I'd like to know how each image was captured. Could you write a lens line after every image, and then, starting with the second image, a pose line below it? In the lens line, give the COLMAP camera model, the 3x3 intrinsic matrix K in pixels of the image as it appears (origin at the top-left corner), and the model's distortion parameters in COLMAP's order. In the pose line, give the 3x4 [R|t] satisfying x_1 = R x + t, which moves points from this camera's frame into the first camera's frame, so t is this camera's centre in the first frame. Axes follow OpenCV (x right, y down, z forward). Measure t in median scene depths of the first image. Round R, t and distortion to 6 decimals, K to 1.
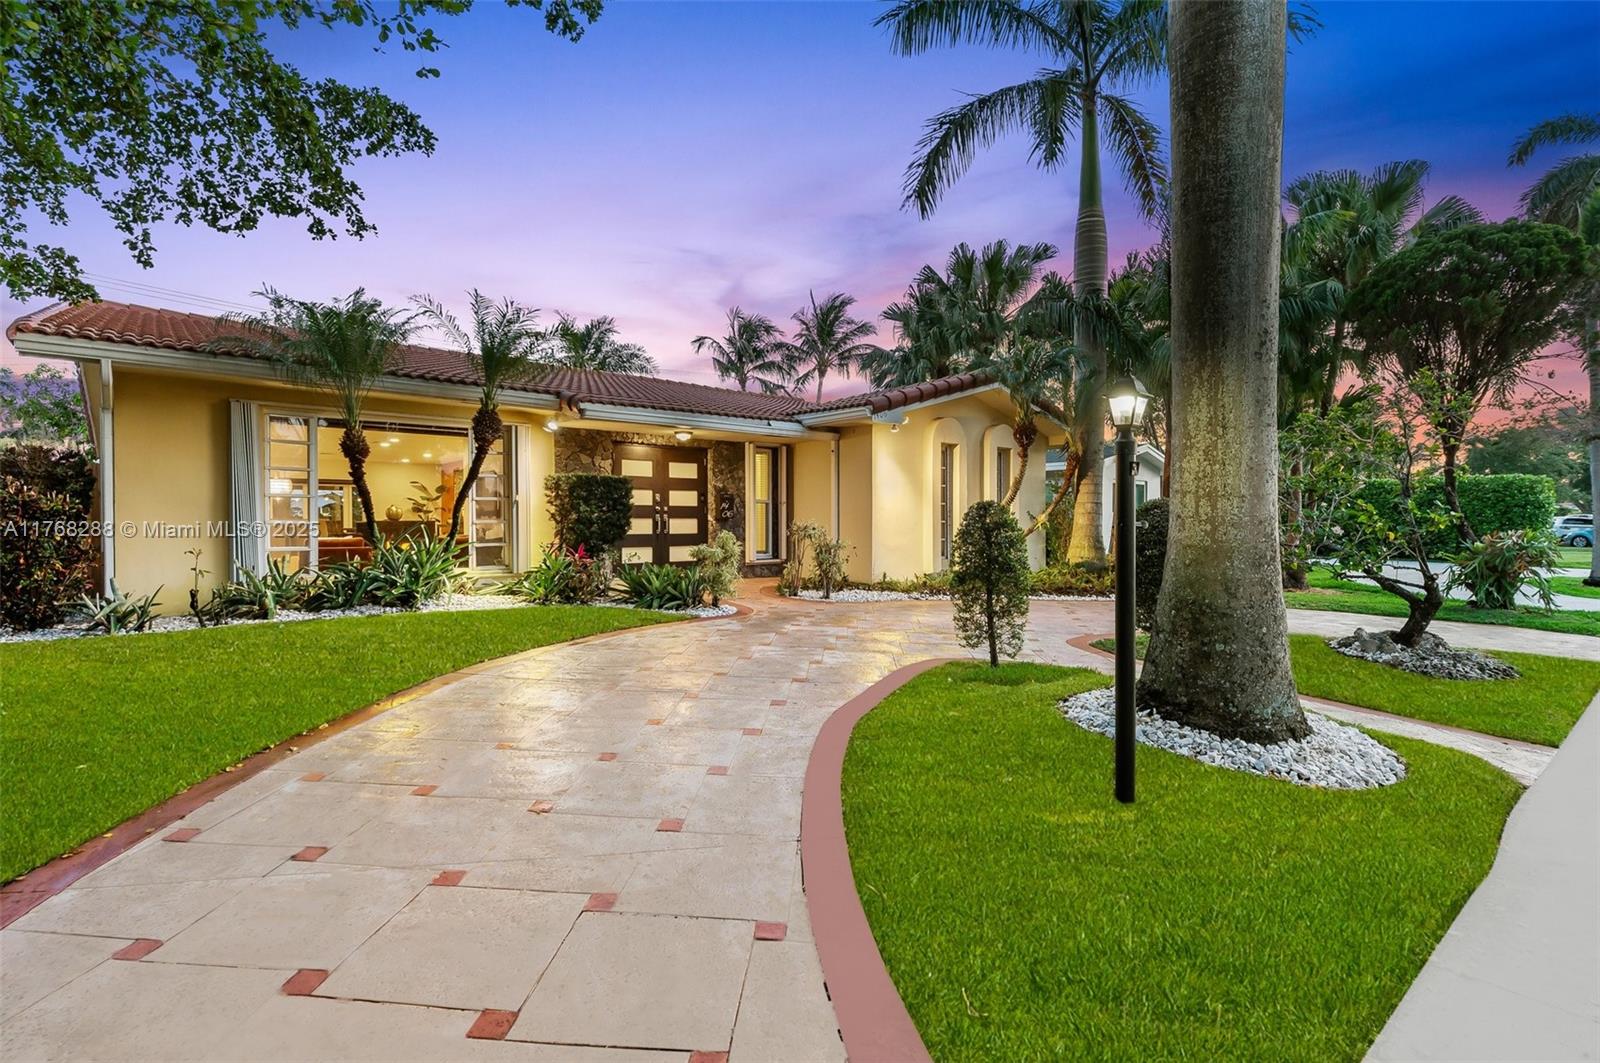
lens RADIAL K [[757.2, 0, 805.9], [0, 757.2, 531.1], [0, 0, 1]] dist [0.019578, -0.007096]
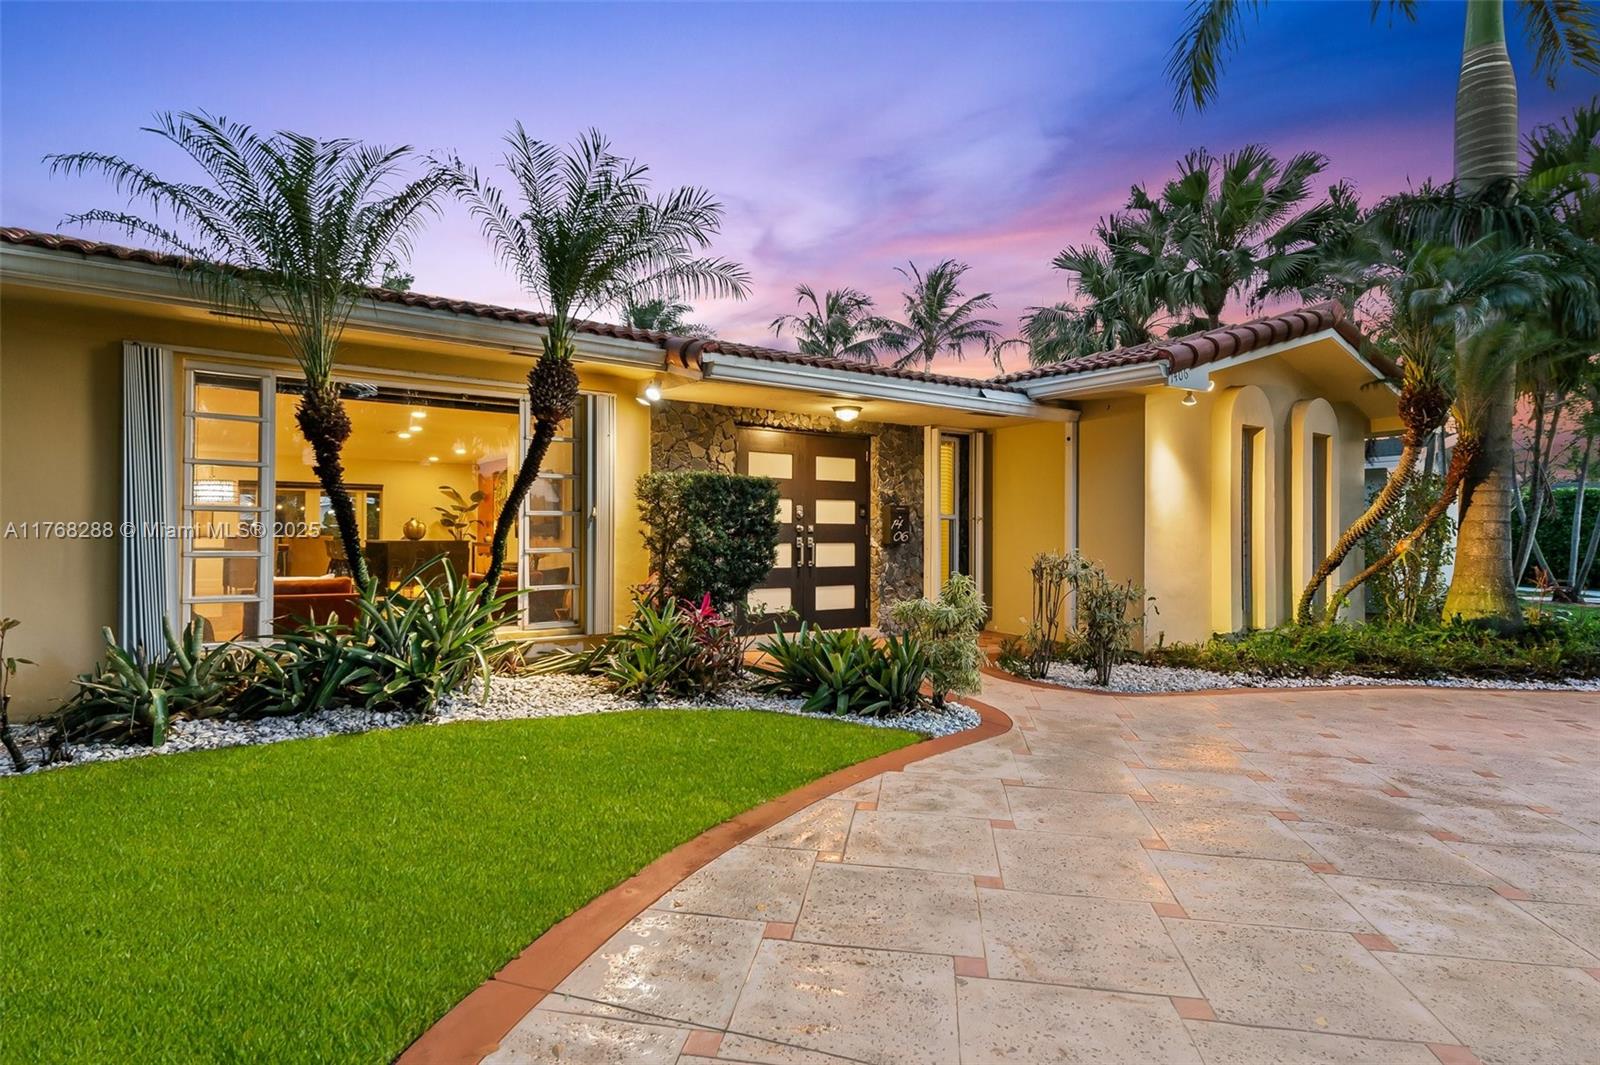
lens RADIAL K [[845.8, 0, 802.9], [0, 845.8, 530.3], [0, 0, 1]] dist [0.013245, 0.000075]
pose [[0.996638, 0.006015, -0.081707, -0.153582], [-0.007258, 0.999862, -0.014921, -0.019684], [0.081606, 0.015463, 0.996545, 0.325845]]
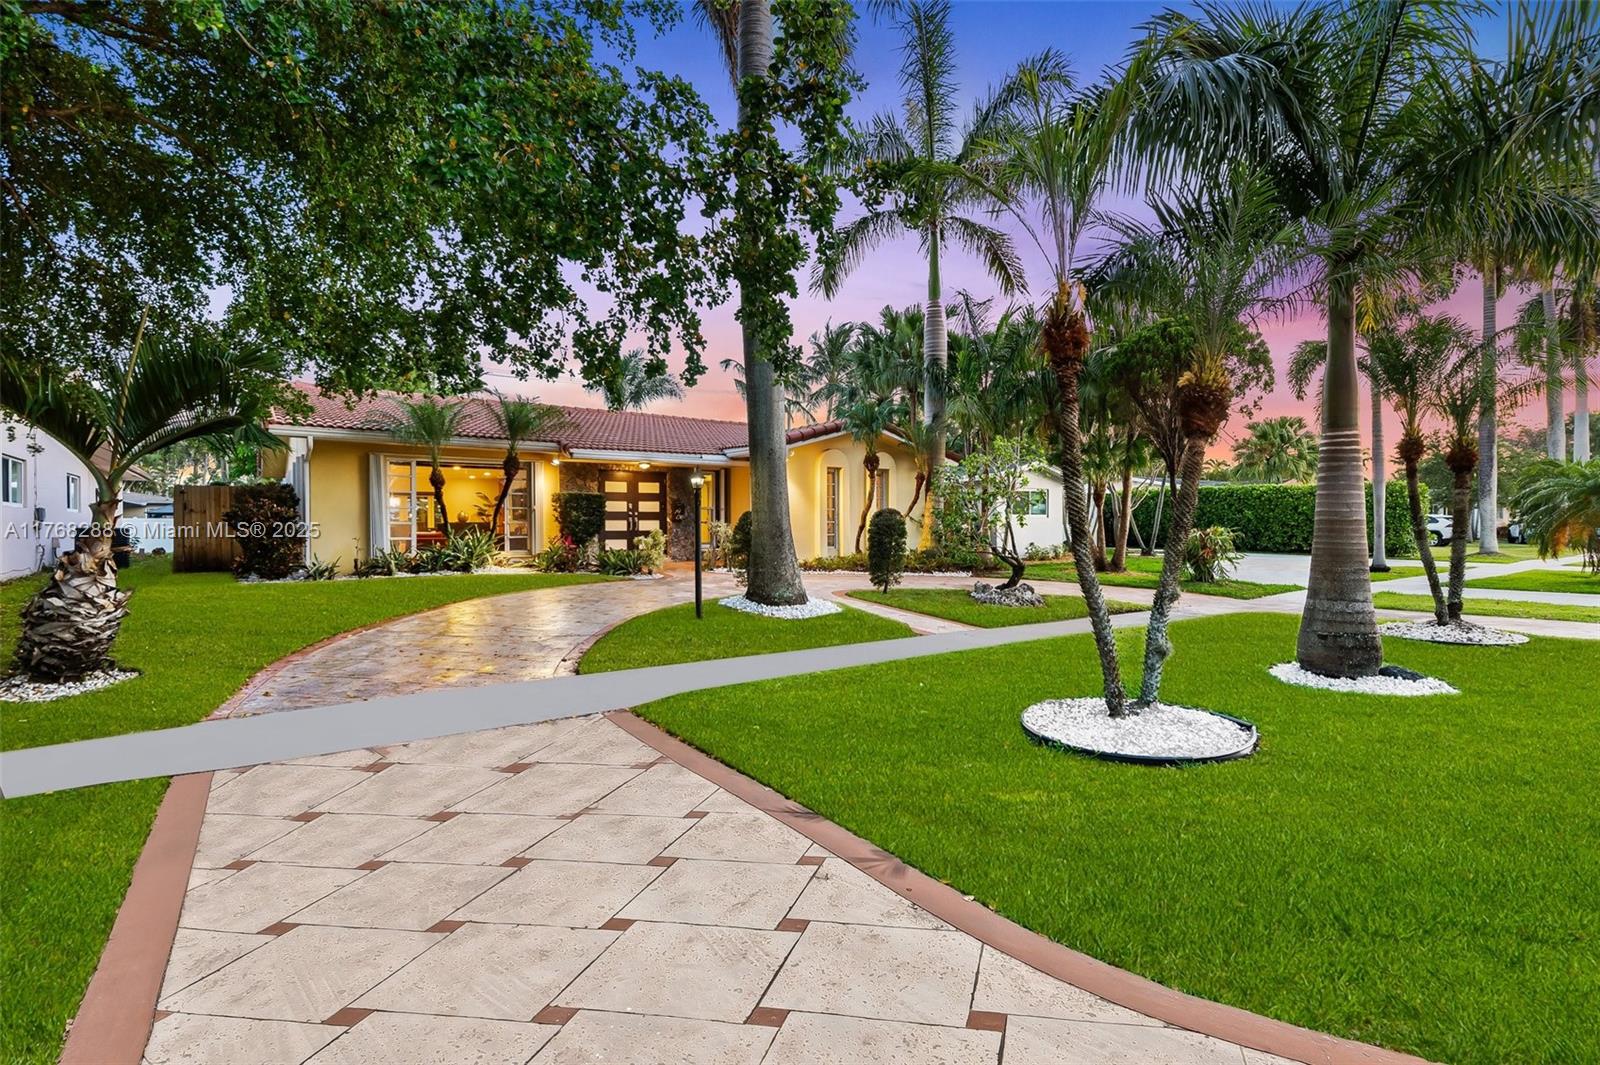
lens RADIAL K [[757.2, 0, 805.9], [0, 757.2, 532.1], [0, 0, 1]] dist [0.019578, -0.007096]
pose [[0.996758, -0.001053, -0.080448, 0.308692], [0.001012, 0.999999, -0.000540, 0.009113], [0.080449, 0.000456, 0.996759, -0.529144]]
